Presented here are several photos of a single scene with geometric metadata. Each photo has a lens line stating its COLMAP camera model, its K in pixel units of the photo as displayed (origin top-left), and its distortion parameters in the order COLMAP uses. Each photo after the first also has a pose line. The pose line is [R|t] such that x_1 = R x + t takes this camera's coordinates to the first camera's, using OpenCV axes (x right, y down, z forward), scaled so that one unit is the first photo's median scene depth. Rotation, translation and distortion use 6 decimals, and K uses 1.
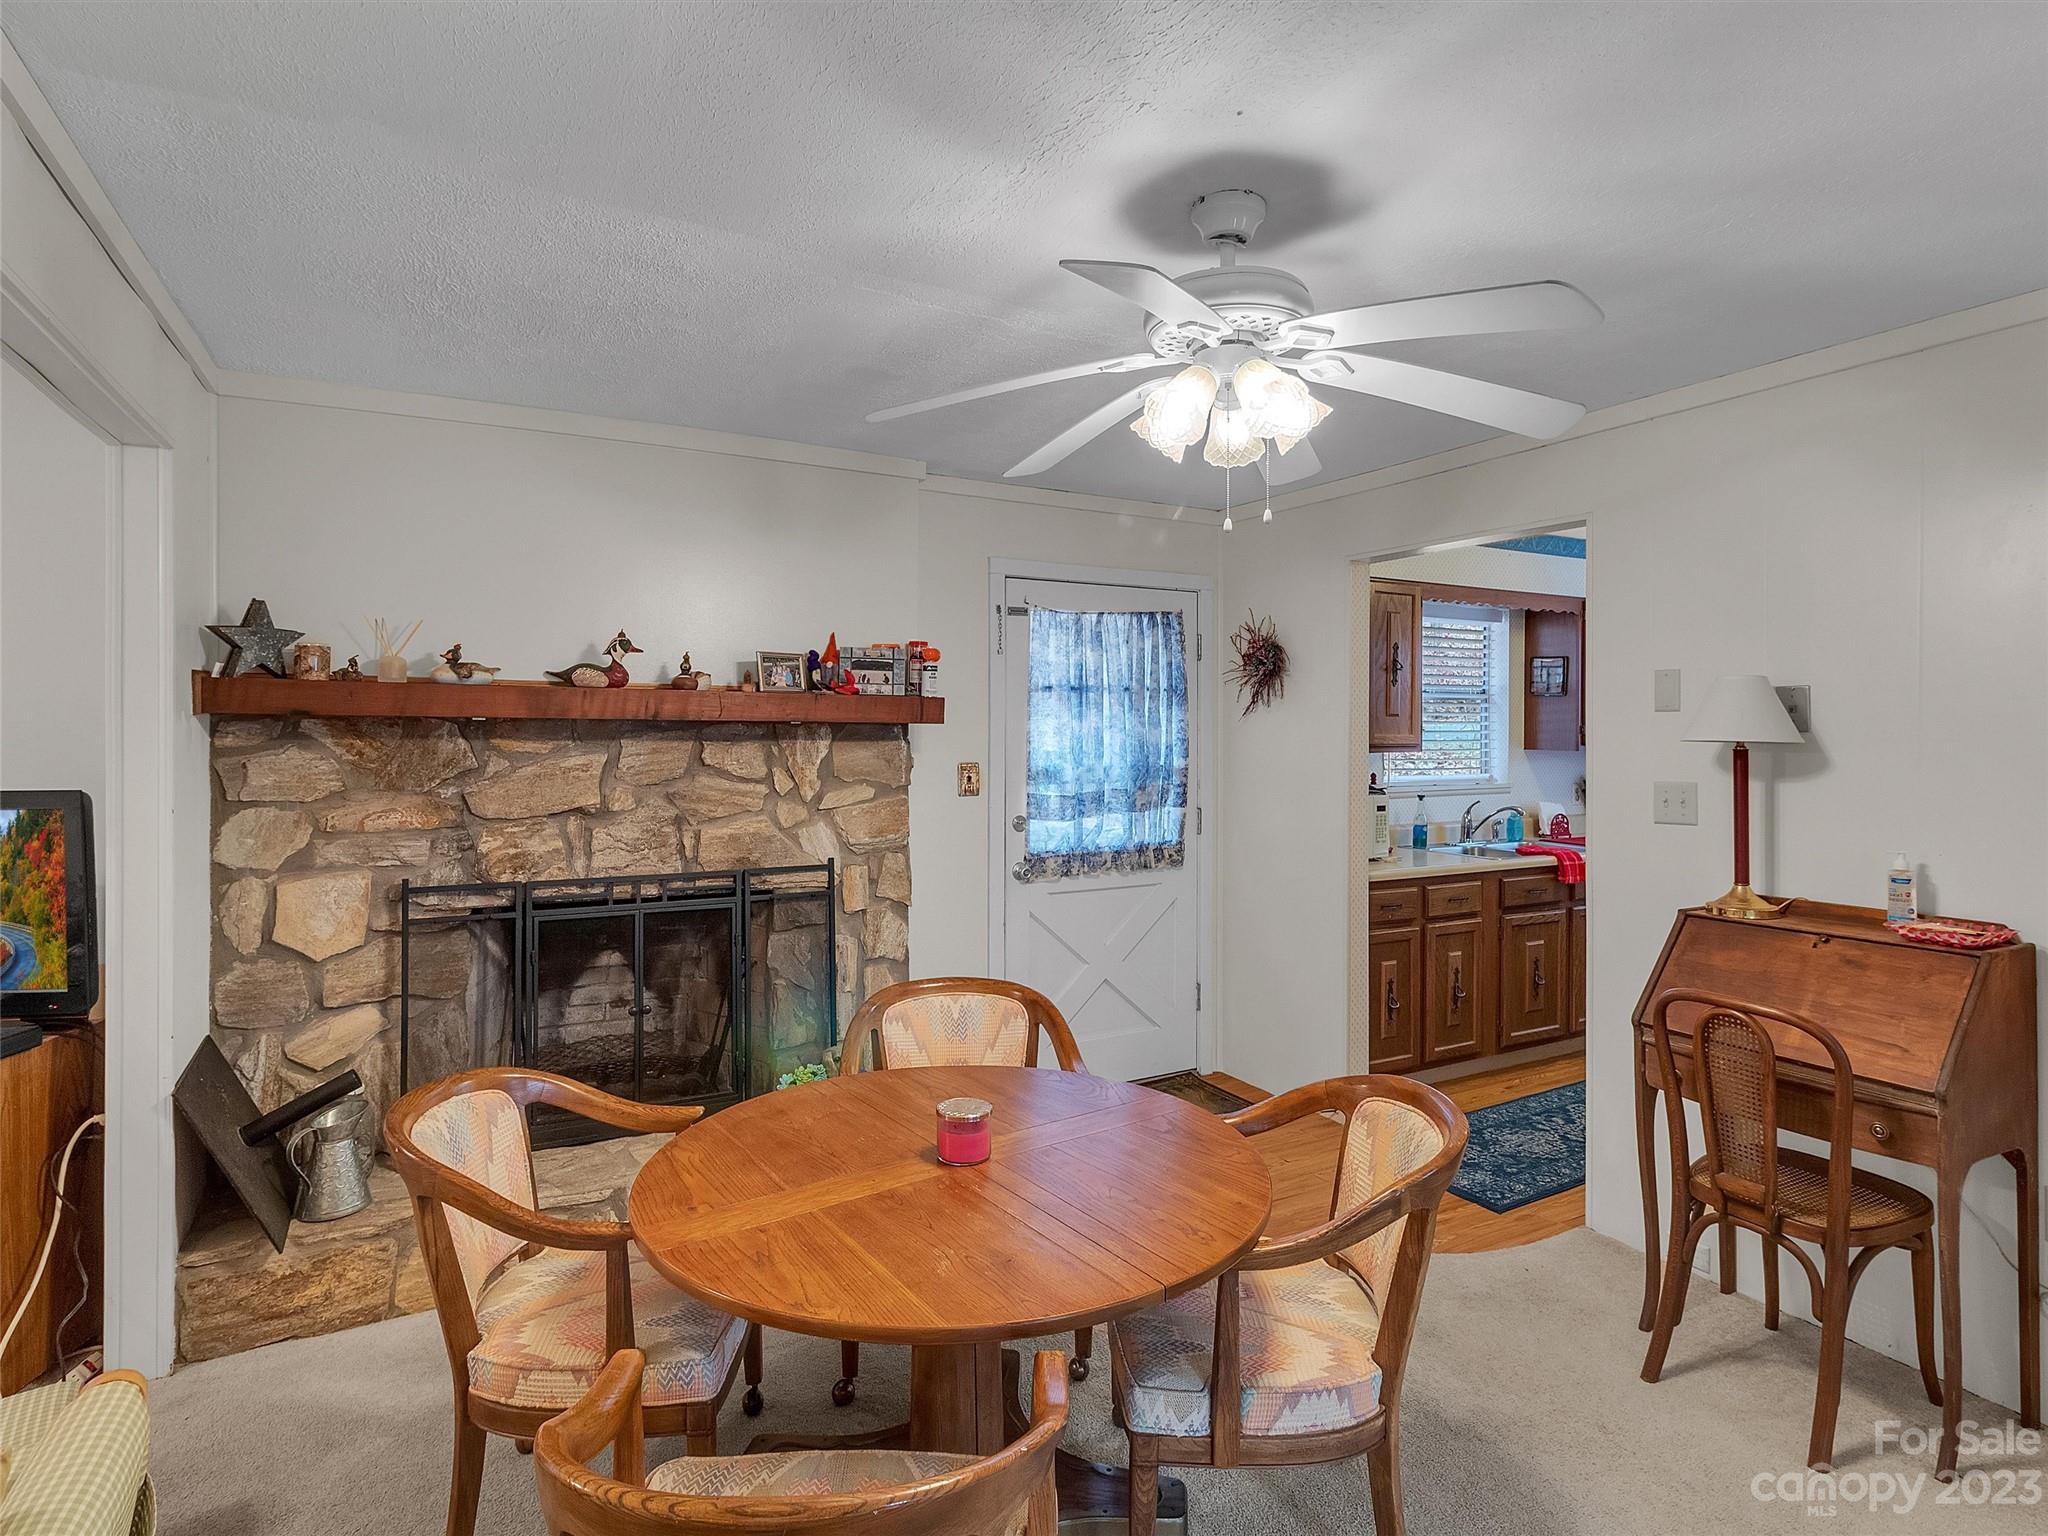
lens RADIAL K [[1089.3, 0, 1019.2], [0, 1089.3, 723.5], [0, 0, 1]] dist [0.000751, 0.000234]
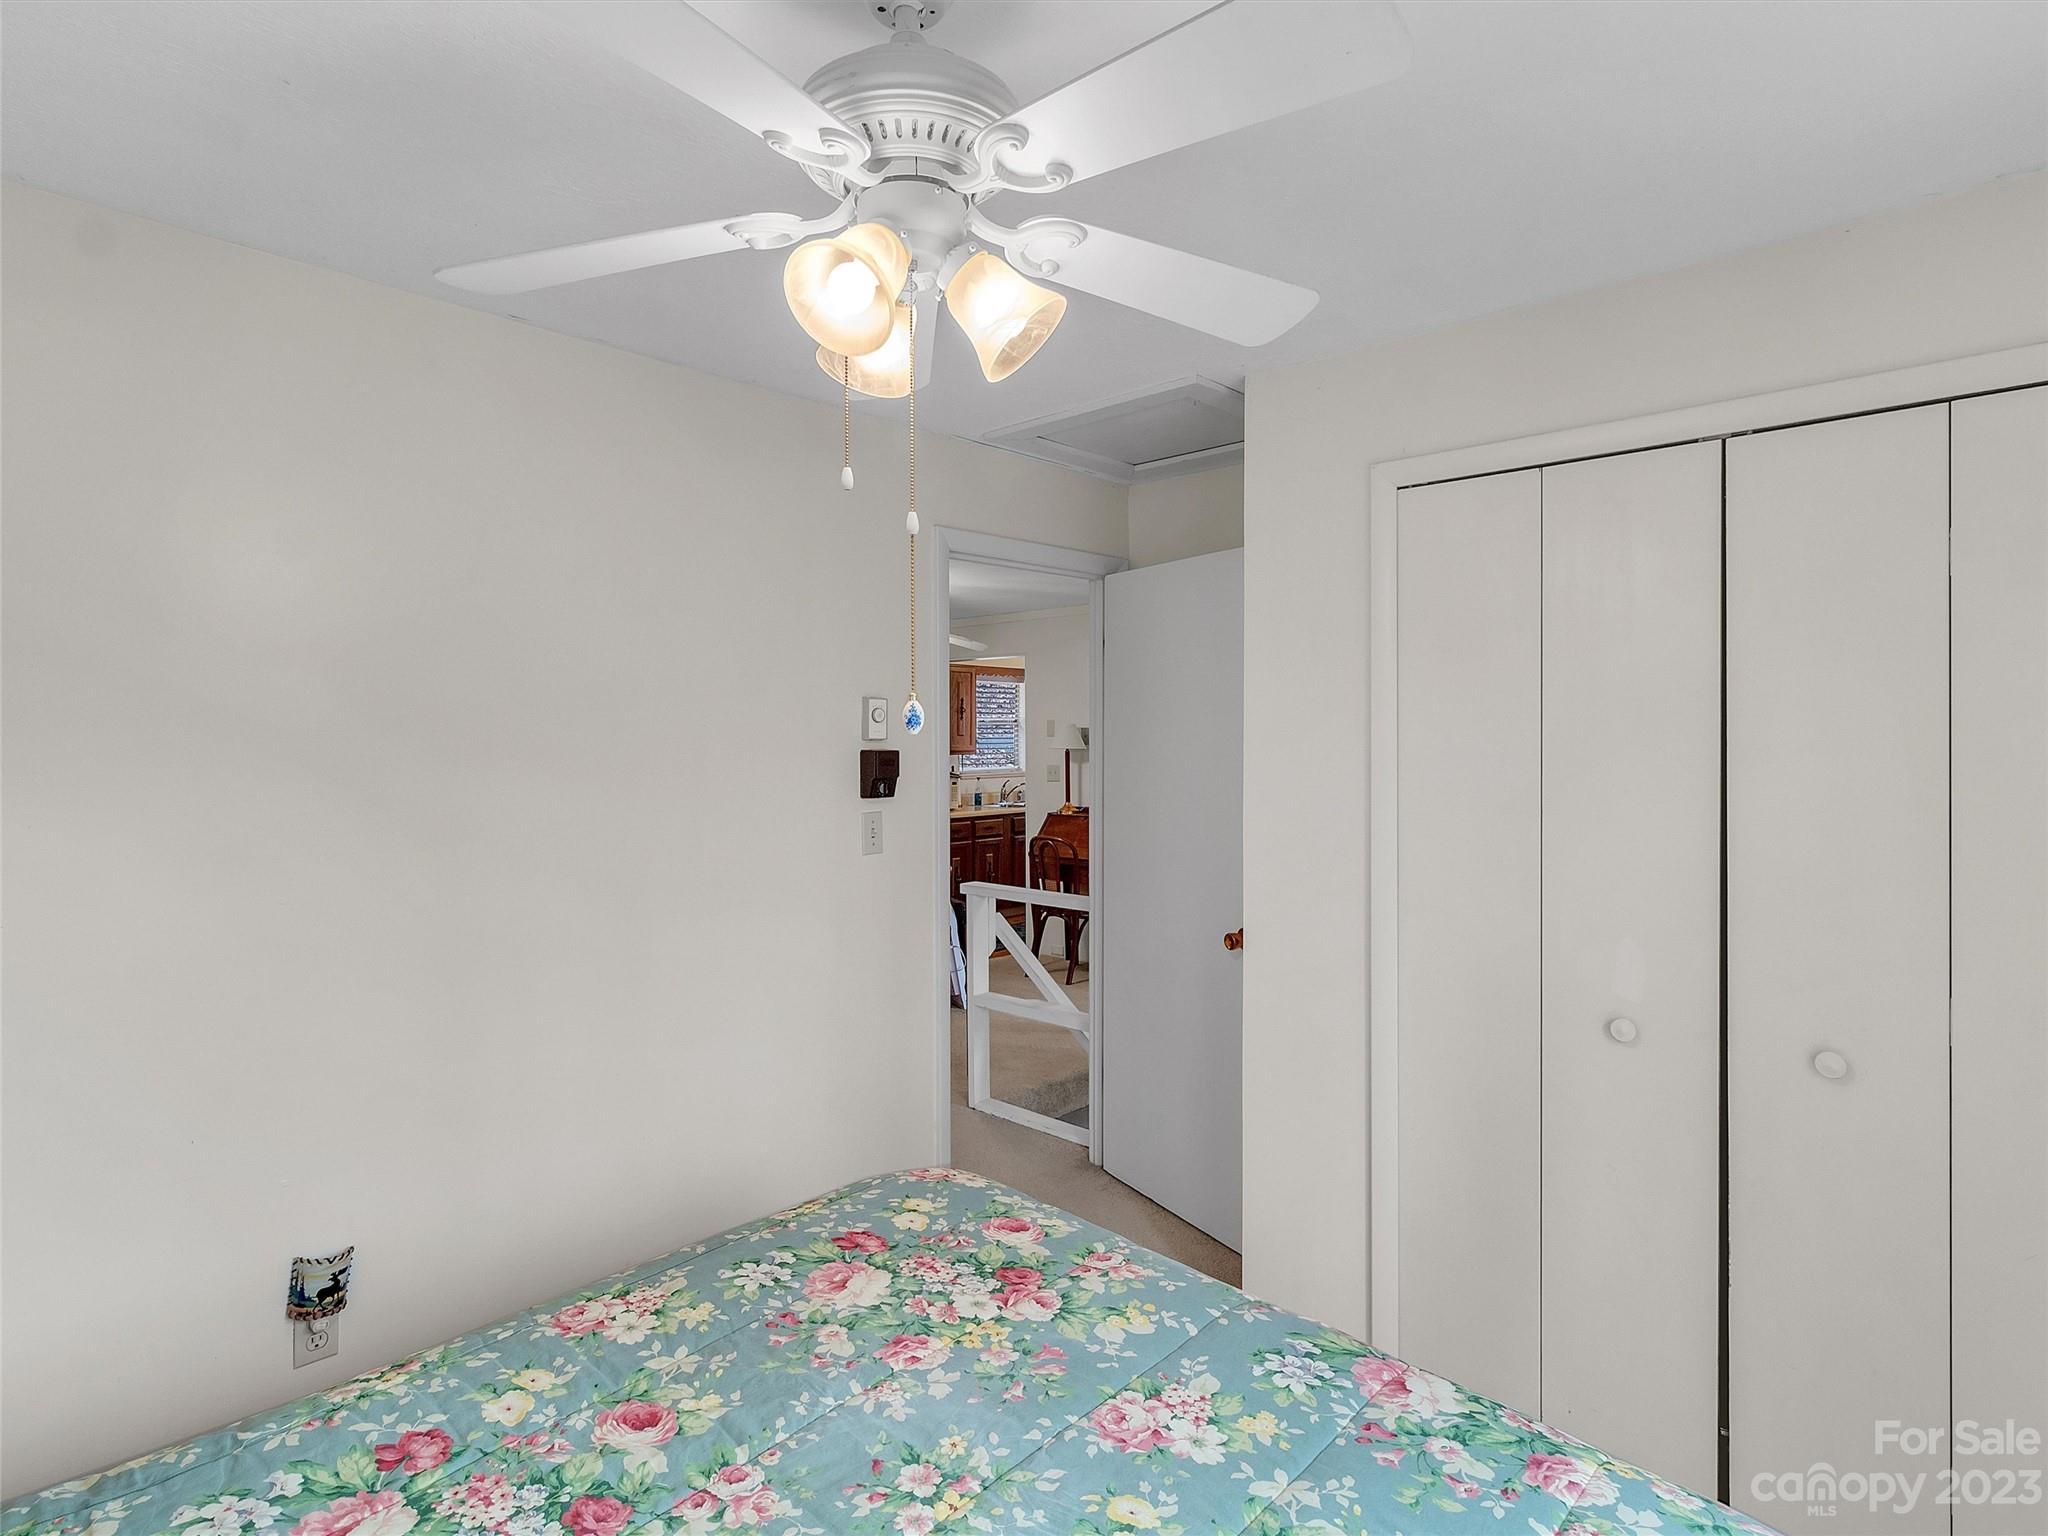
lens RADIAL K [[1089.3, 0, 1019.2], [0, 1089.3, 723.5], [0, 0, 1]] dist [0.000751, 0.000234]
pose [[0.948079, -0.008319, 0.317925, -0.165997], [0.009647, 0.999950, -0.002602, -0.022379], [-0.317888, 0.005534, 0.948112, -0.831501]]
